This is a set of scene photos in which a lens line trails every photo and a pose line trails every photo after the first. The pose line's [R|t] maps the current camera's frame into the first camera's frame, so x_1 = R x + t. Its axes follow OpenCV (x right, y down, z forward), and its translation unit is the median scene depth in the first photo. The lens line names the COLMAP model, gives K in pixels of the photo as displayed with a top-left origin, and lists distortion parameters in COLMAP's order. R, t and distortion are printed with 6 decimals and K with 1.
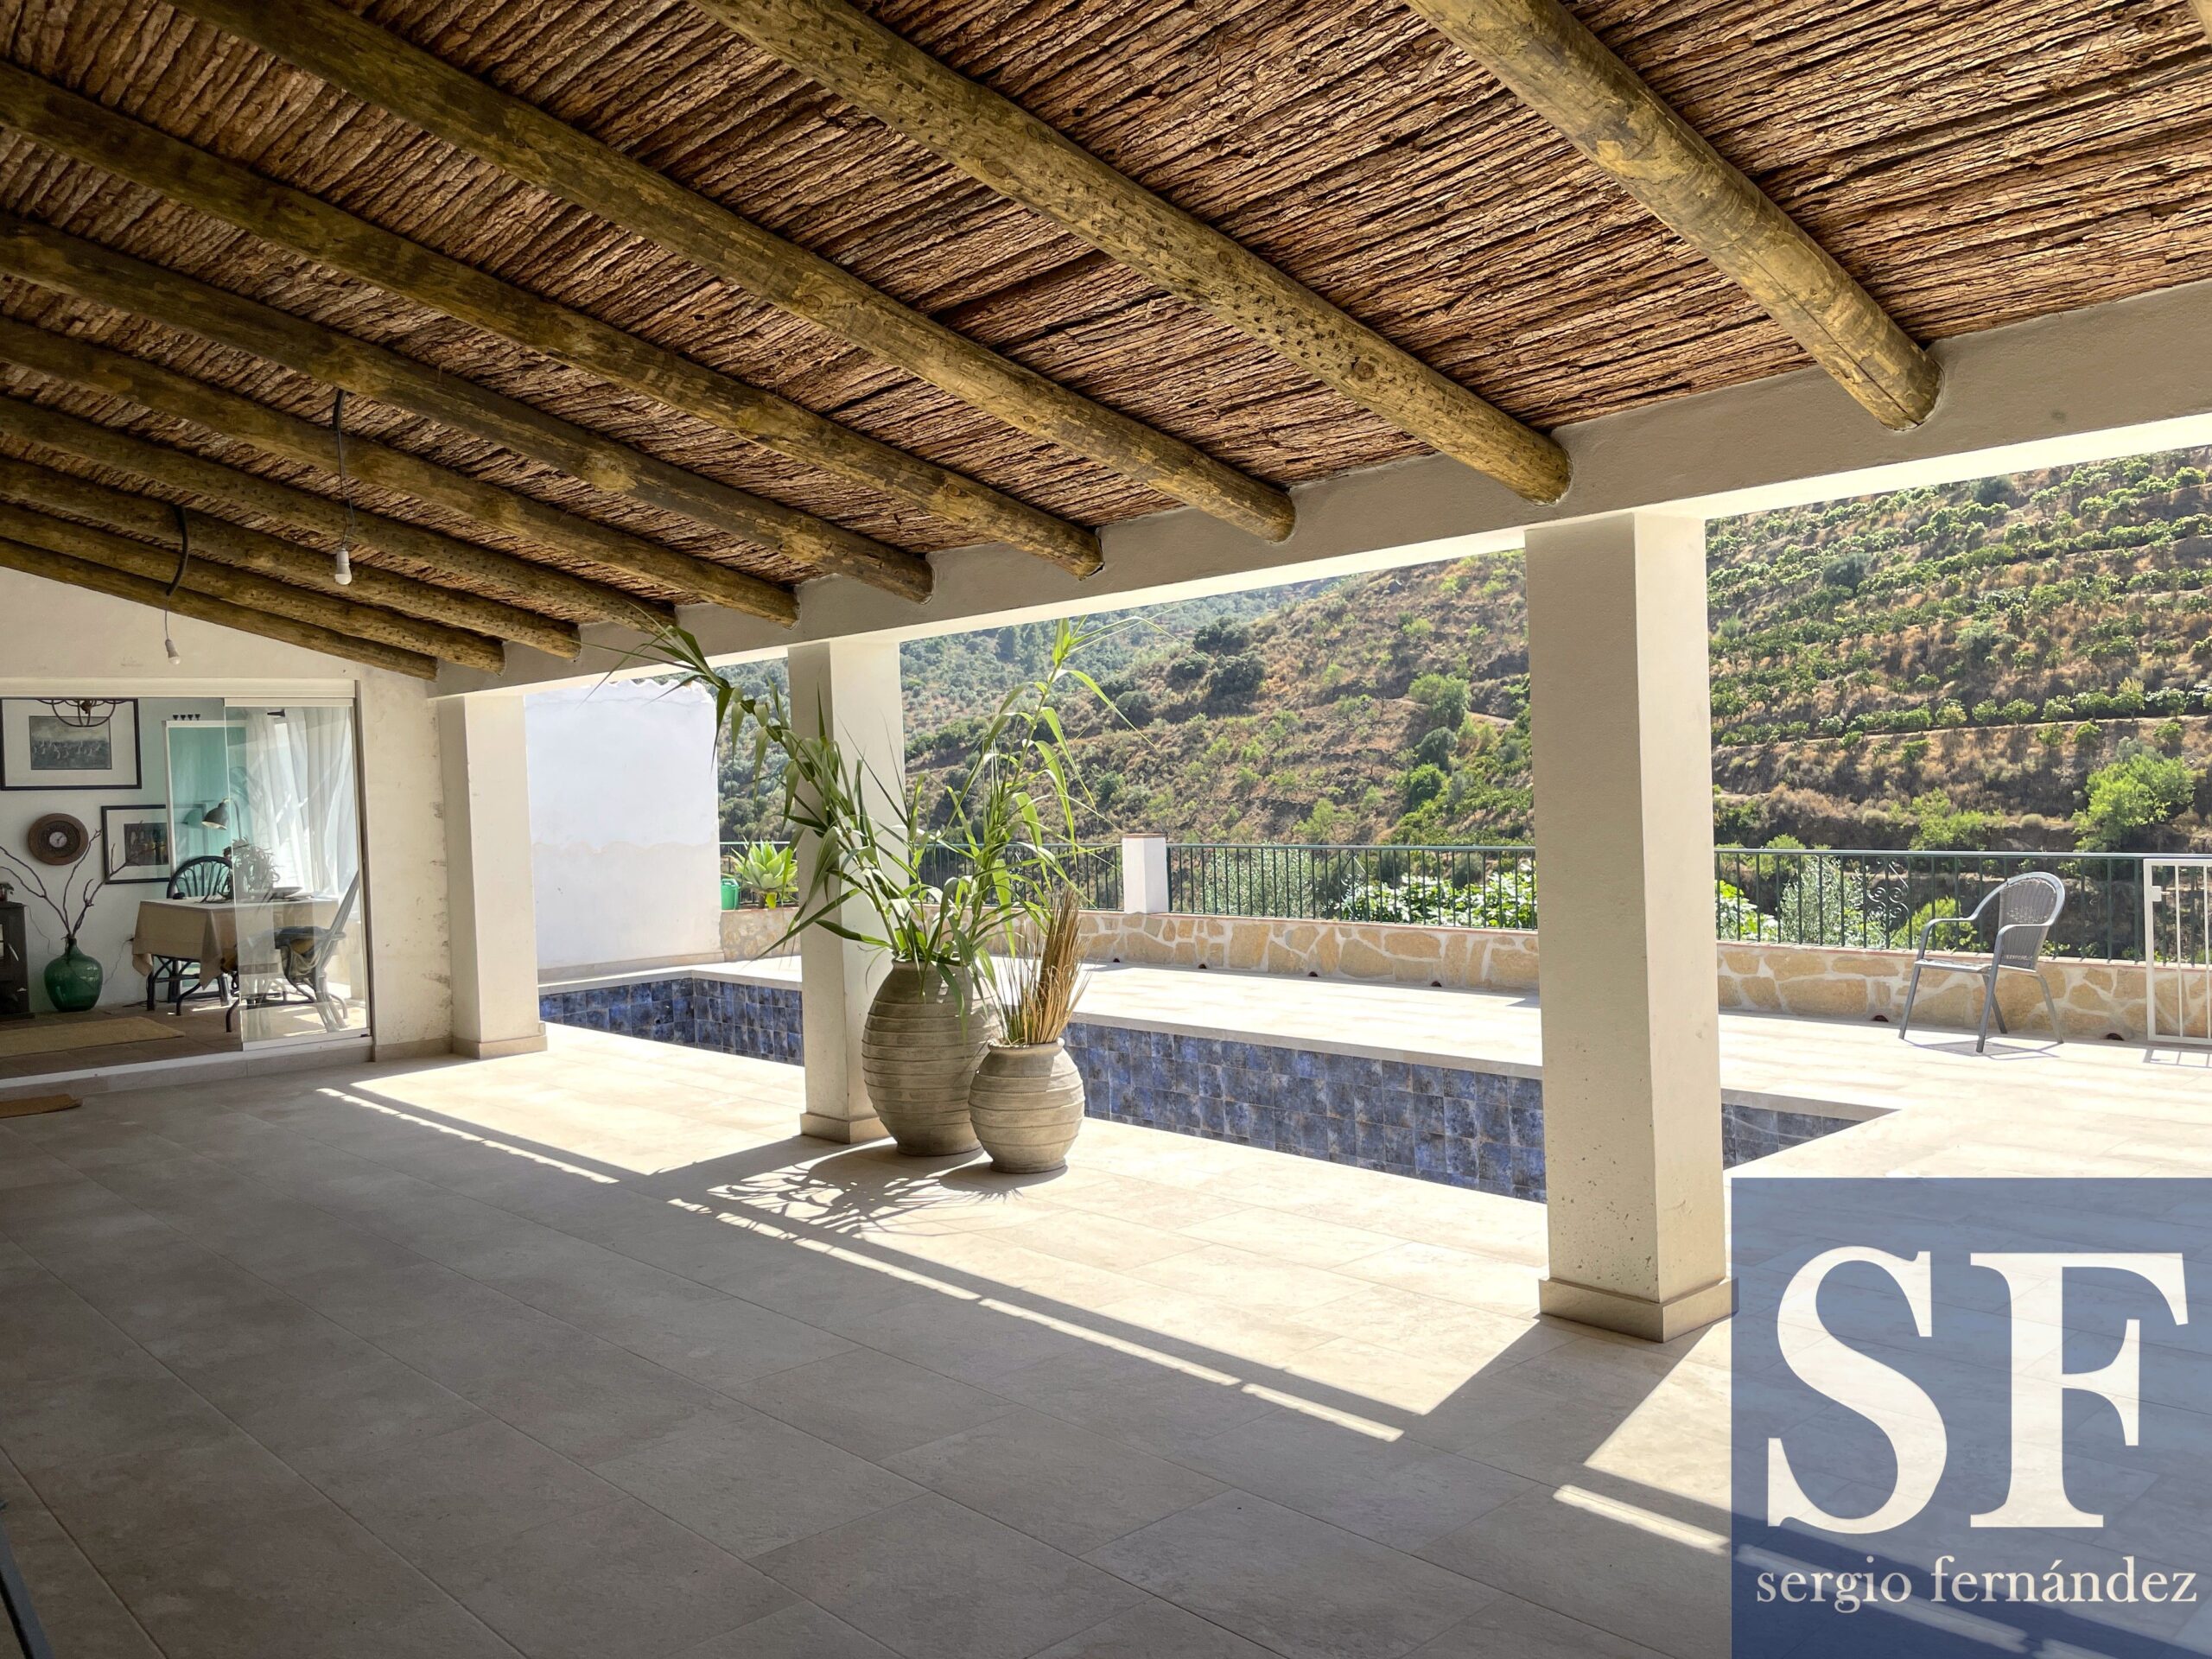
lens RADIAL K [[1708.8, 0, 1098.7], [0, 1708.8, 825.9], [0, 0, 1]] dist [-0.001261, 0.011770]
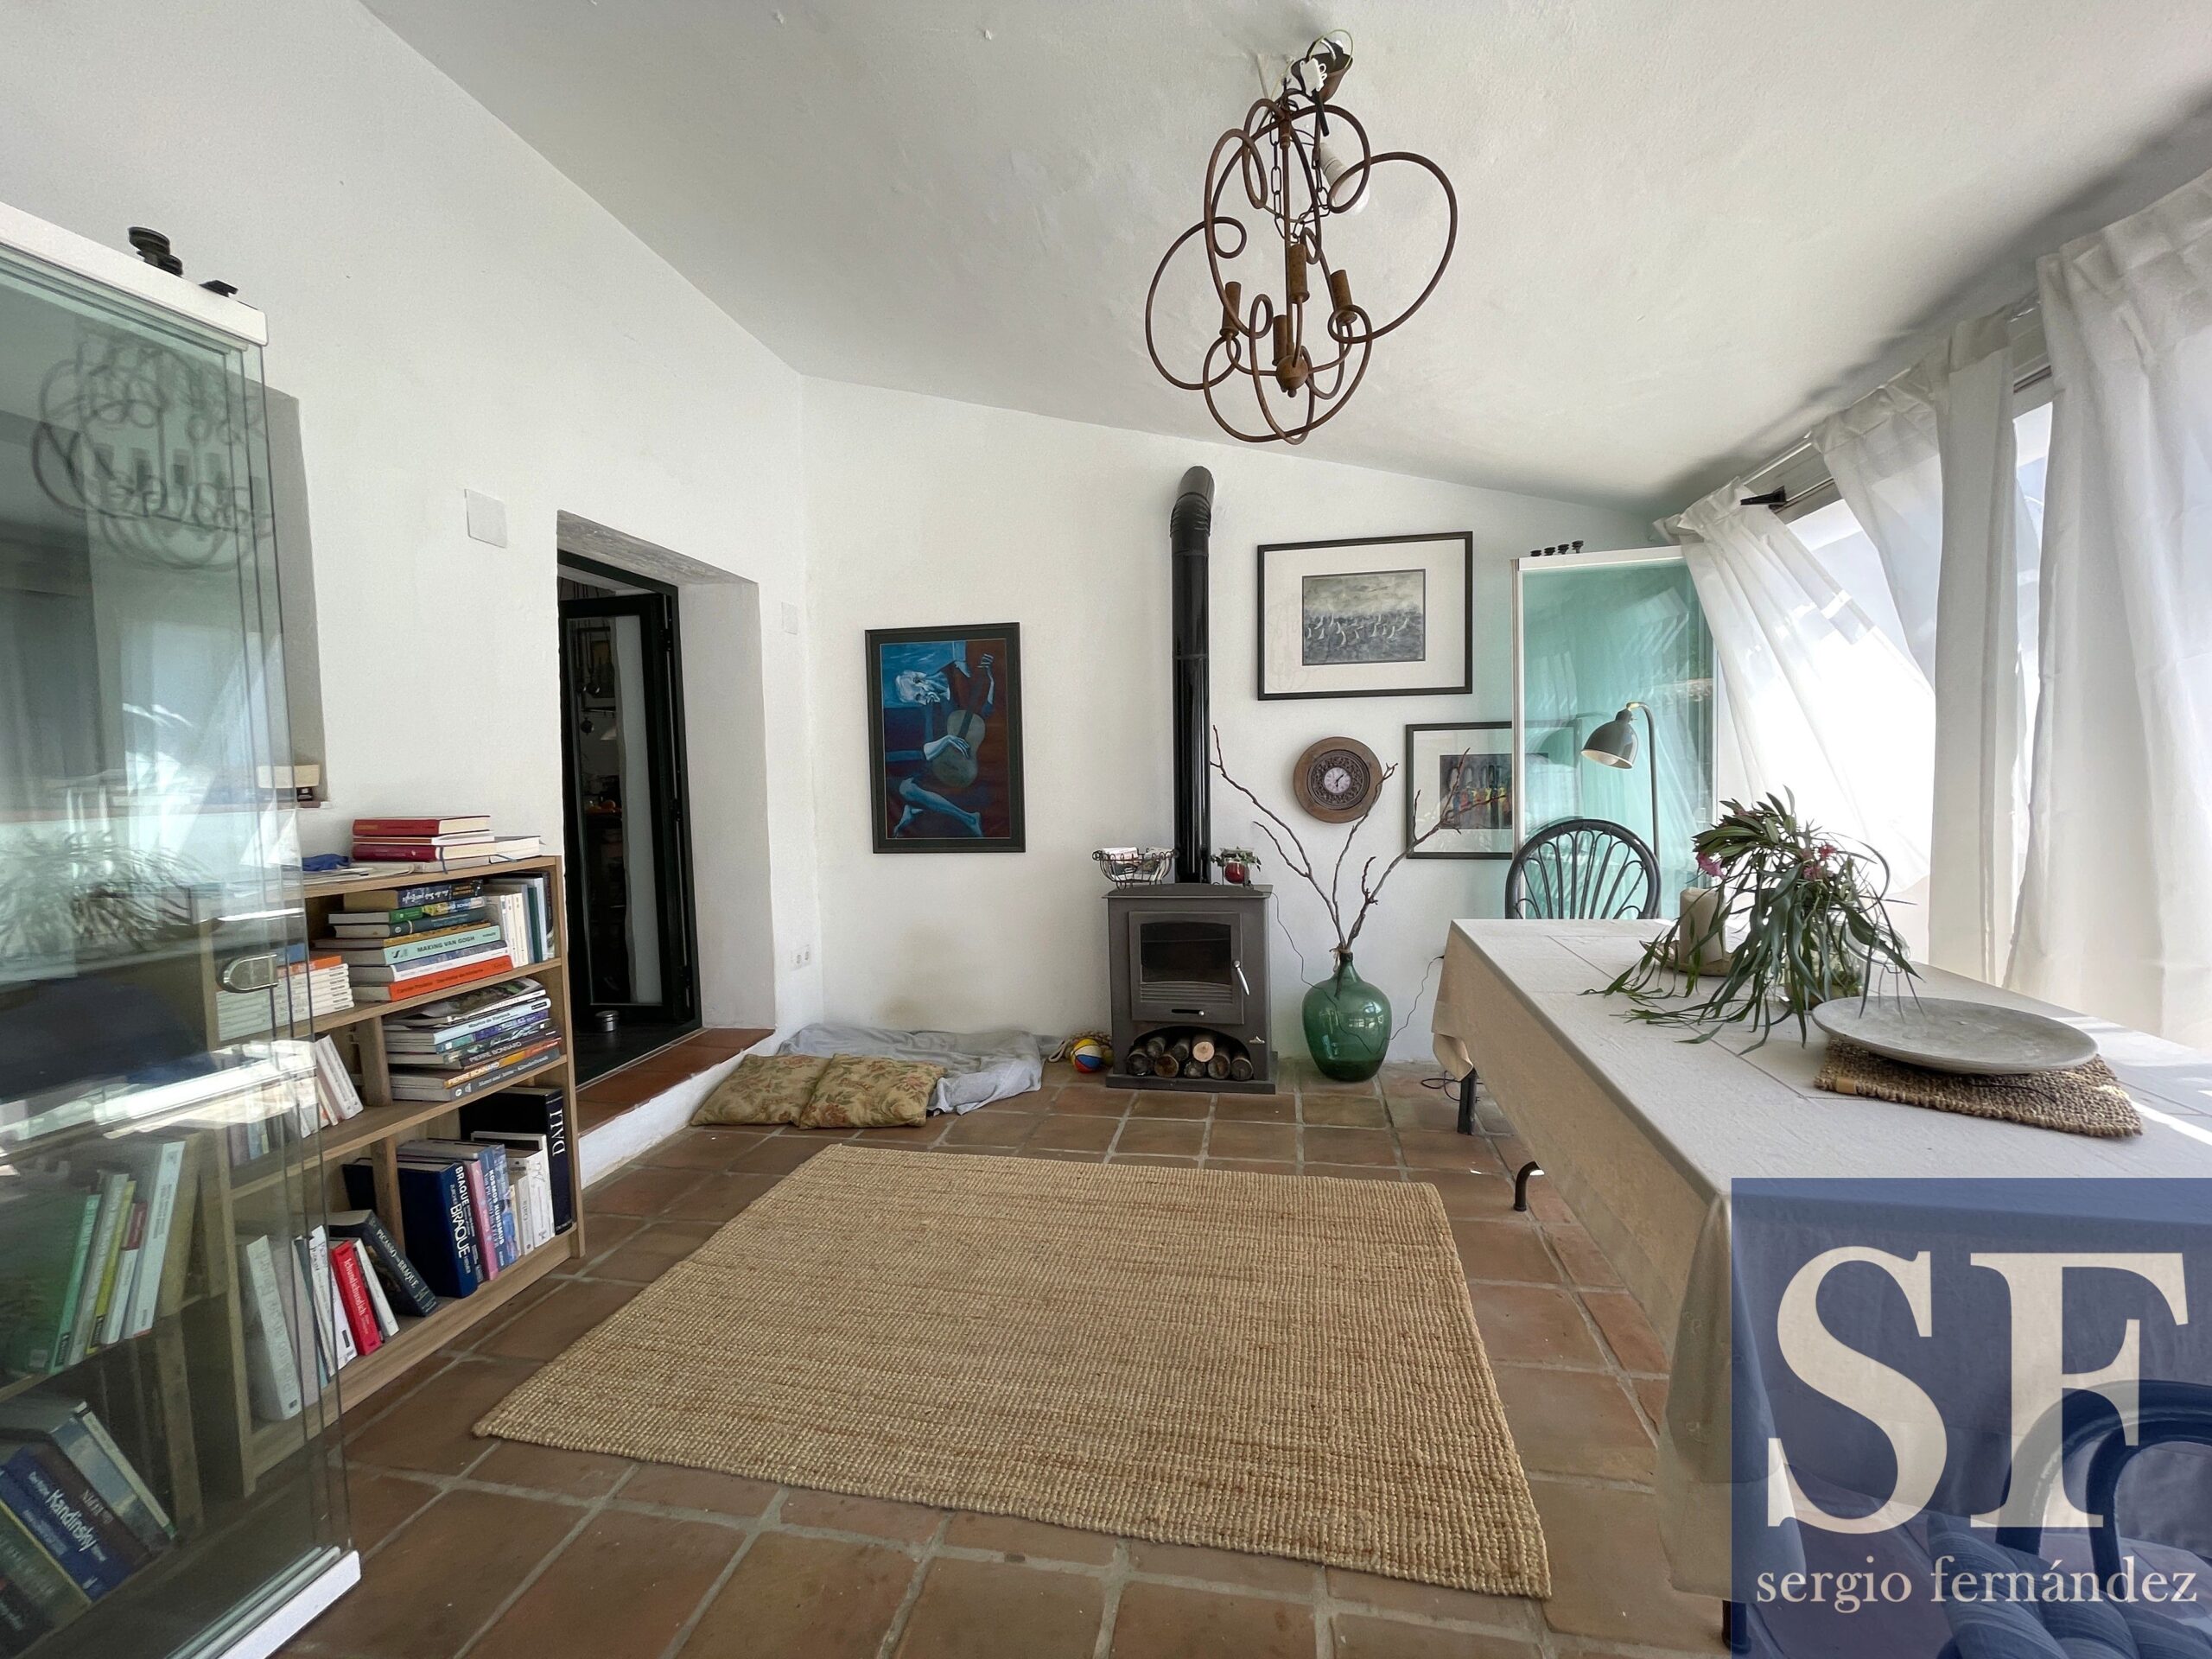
lens RADIAL K [[899.7, 0, 1097.5], [0, 899.7, 820.1], [0, 0, 1]] dist [0.003199, -0.001309]
pose [[0.595123, 0.062550, -0.801197, -0.397634], [-0.011038, 0.997508, 0.069678, 0.000832], [0.803559, -0.032623, 0.594330, 0.732094]]
